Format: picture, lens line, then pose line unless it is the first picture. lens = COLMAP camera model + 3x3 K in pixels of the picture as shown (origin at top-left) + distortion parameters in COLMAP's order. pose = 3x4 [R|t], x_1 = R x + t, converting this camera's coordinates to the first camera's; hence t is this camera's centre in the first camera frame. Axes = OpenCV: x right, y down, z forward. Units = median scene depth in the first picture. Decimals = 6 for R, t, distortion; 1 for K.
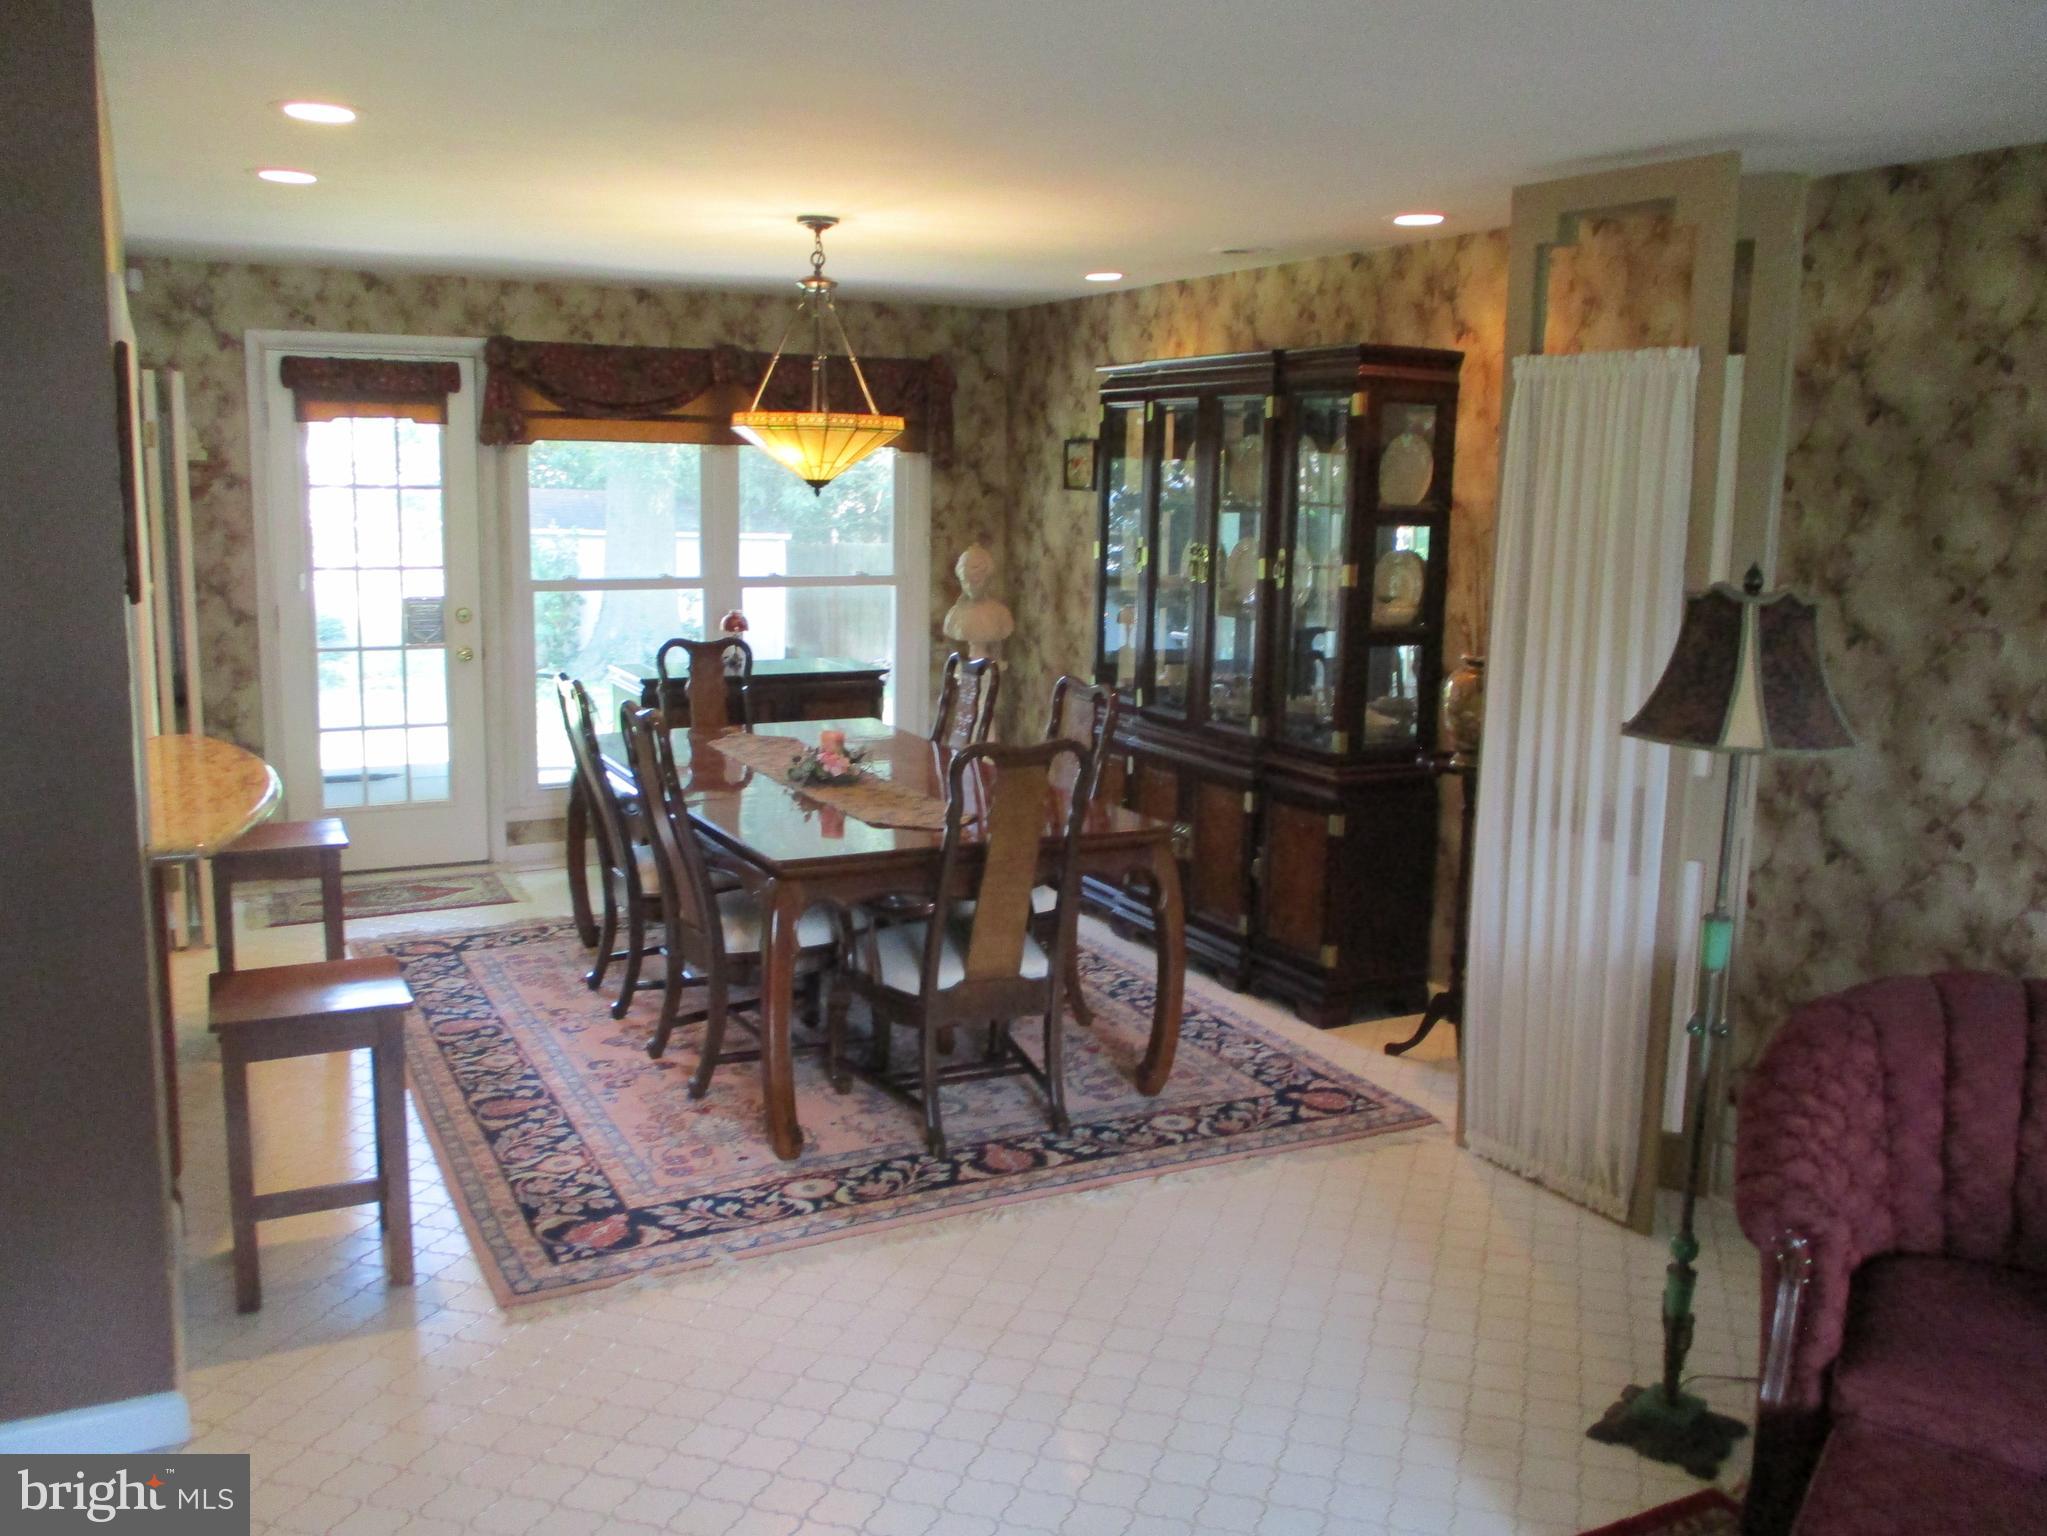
lens RADIAL K [[1715.6, 0, 1018.4], [0, 1715.6, 770.1], [0, 0, 1]] dist [-0.032926, 0.011296]
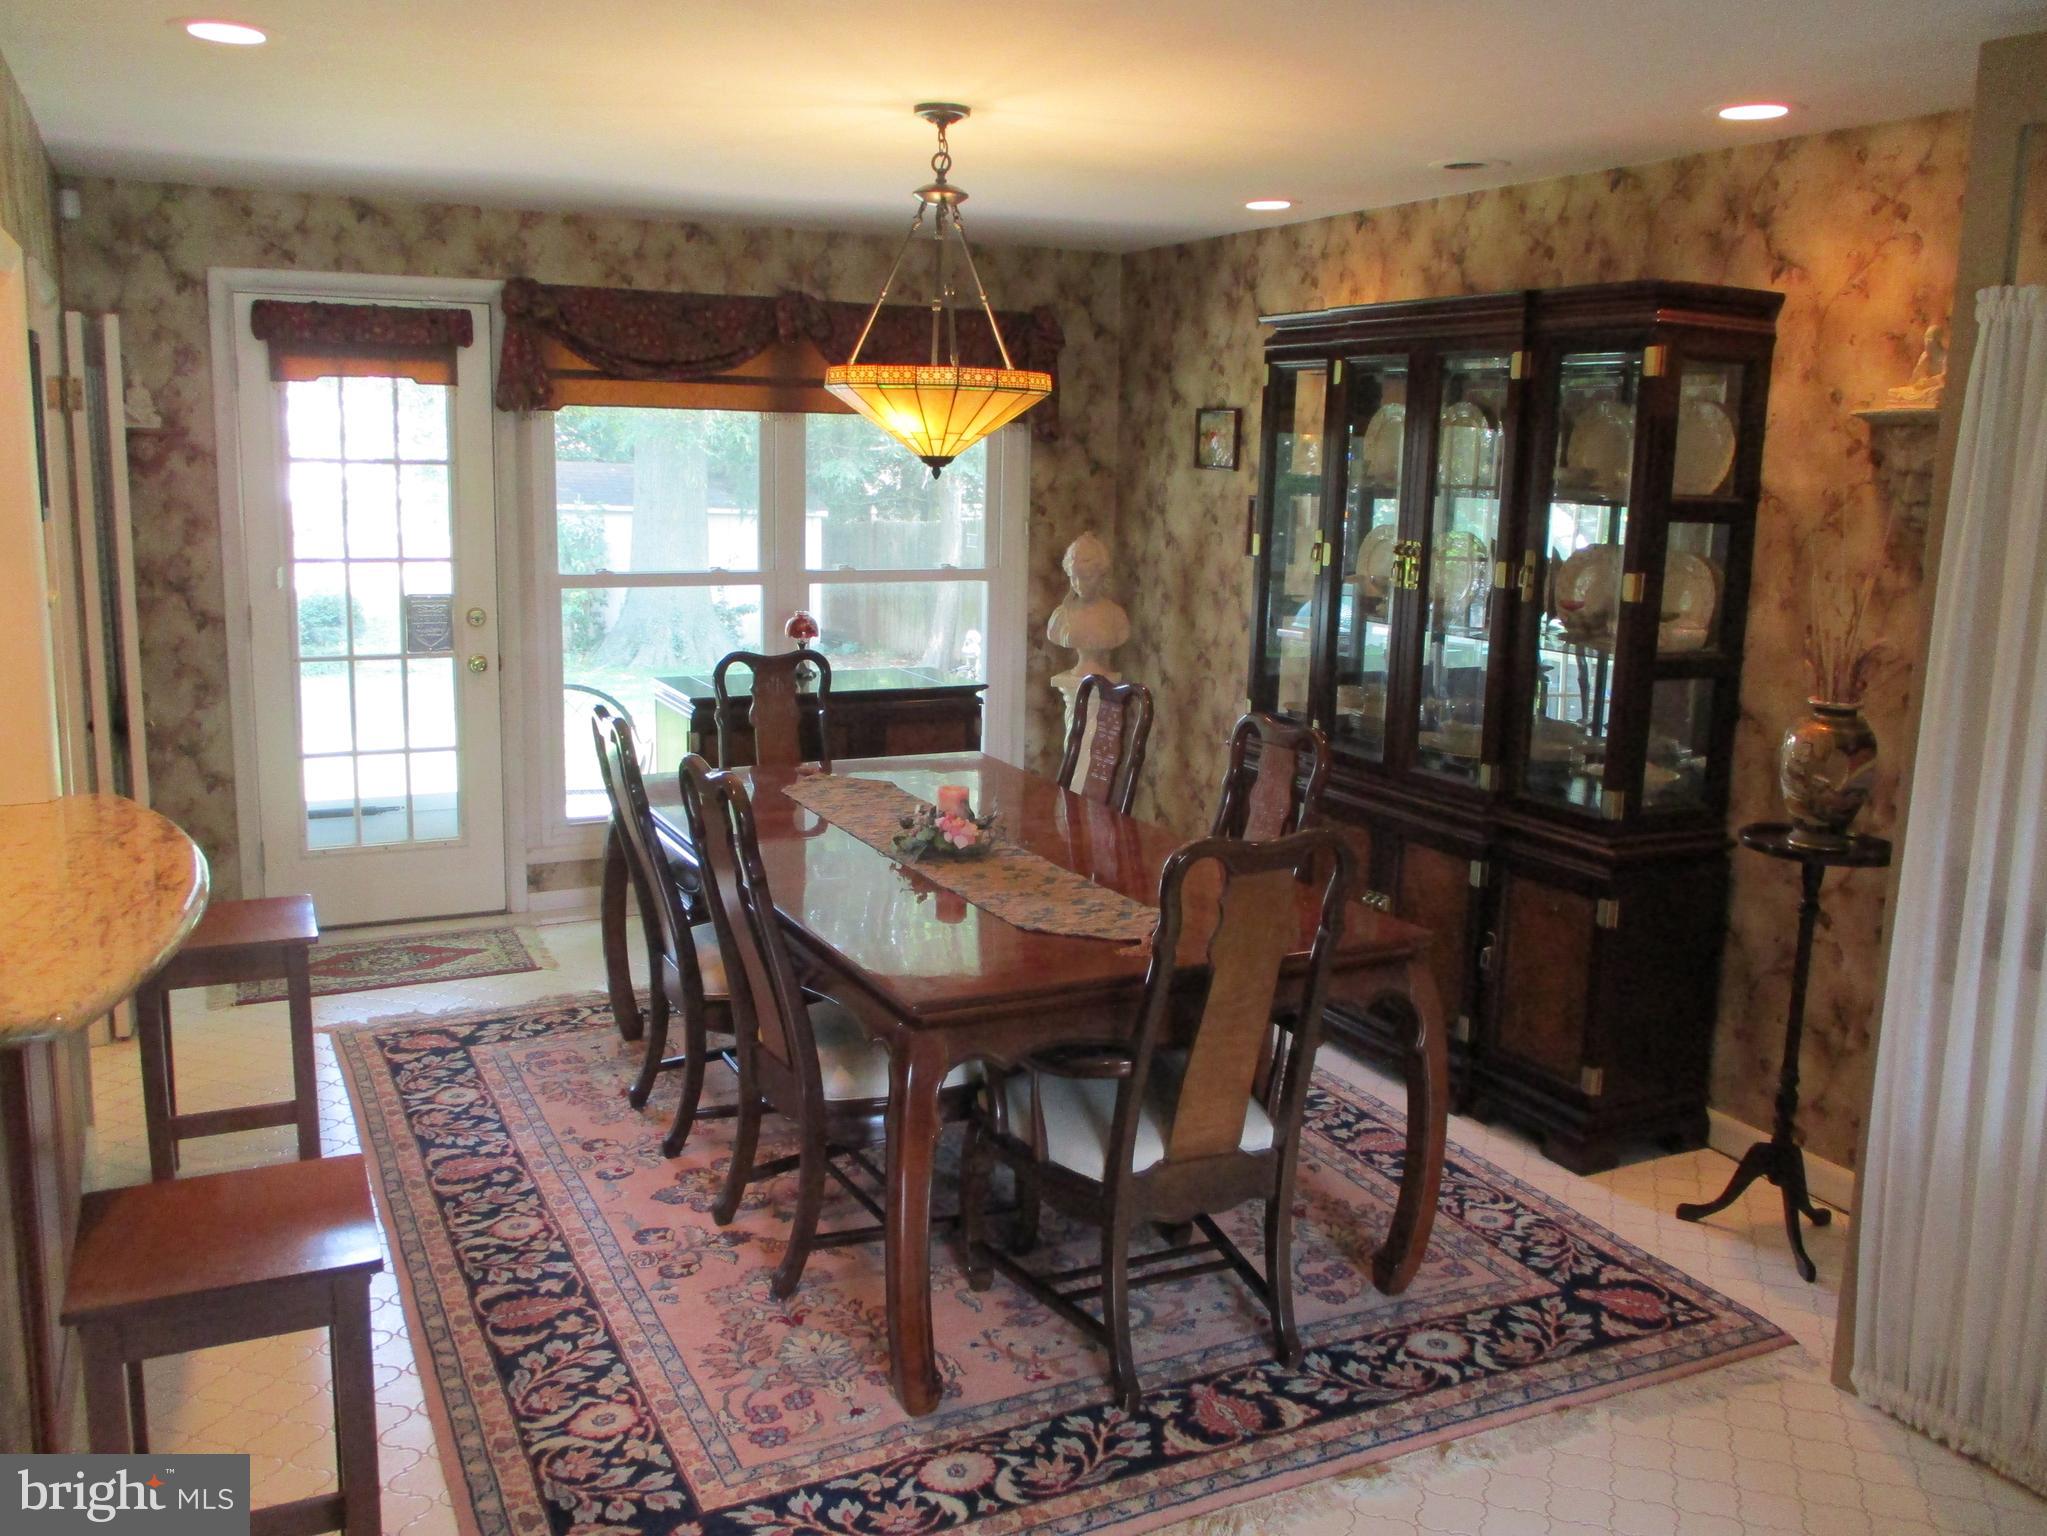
lens RADIAL K [[1715.6, 0, 1020.0], [0, 1715.6, 774.2], [0, 0, 1]] dist [-0.032926, 0.011296]
pose [[0.999913, 0.007237, -0.011044, -0.066772], [-0.007044, 0.999825, 0.017356, -0.039779], [0.011168, -0.017277, 0.999788, 0.224970]]
